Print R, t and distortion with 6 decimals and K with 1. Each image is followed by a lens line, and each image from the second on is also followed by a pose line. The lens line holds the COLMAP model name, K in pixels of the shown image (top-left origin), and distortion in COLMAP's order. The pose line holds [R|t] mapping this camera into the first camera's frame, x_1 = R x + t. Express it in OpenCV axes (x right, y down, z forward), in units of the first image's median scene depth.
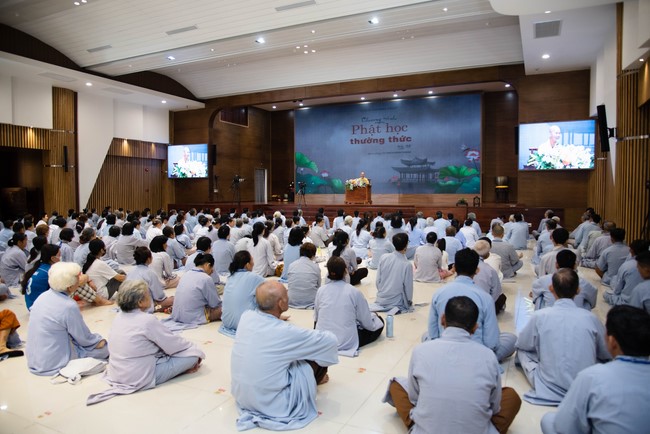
lens RADIAL K [[455.8, 0, 323.6], [0, 455.8, 218.1], [0, 0, 1]] dist [-0.098208, 0.052601]
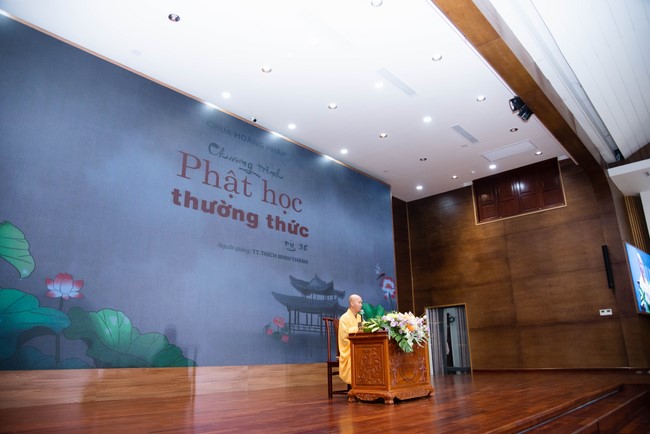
lens RADIAL K [[455.8, 0, 322.6], [0, 455.8, 223.3], [0, 0, 1]] dist [-0.098208, 0.052601]
pose [[0.282006, 0.267649, 0.921323, -0.210738], [0.072370, 0.951629, -0.298605, -0.052873], [-0.956679, 0.150885, 0.248995, 0.892890]]
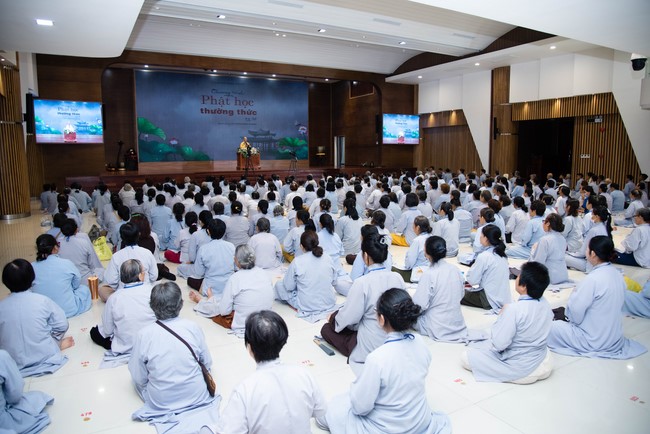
lens RADIAL K [[455.8, 0, 326.3], [0, 455.8, 215.8], [0, 0, 1]] dist [-0.098208, 0.052601]
pose [[0.568836, -0.108822, 0.815220, -0.695823], [0.050420, 0.993958, 0.097500, -0.016409], [-0.820904, -0.014359, 0.570886, 0.186839]]
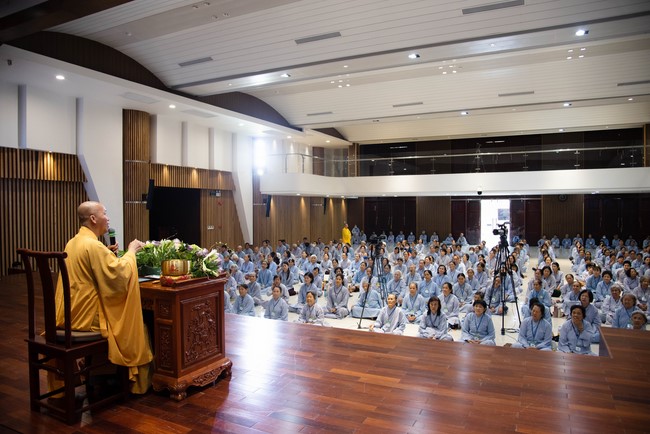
lens RADIAL K [[455.8, 0, 331.0], [0, 455.8, 219.5], [0, 0, 1]] dist [-0.098208, 0.052601]
pose [[-0.999974, 0.006396, -0.003243, 0.007608], [0.006127, 0.997006, 0.077081, -0.100750], [0.003726, 0.077059, -0.997020, 1.104252]]
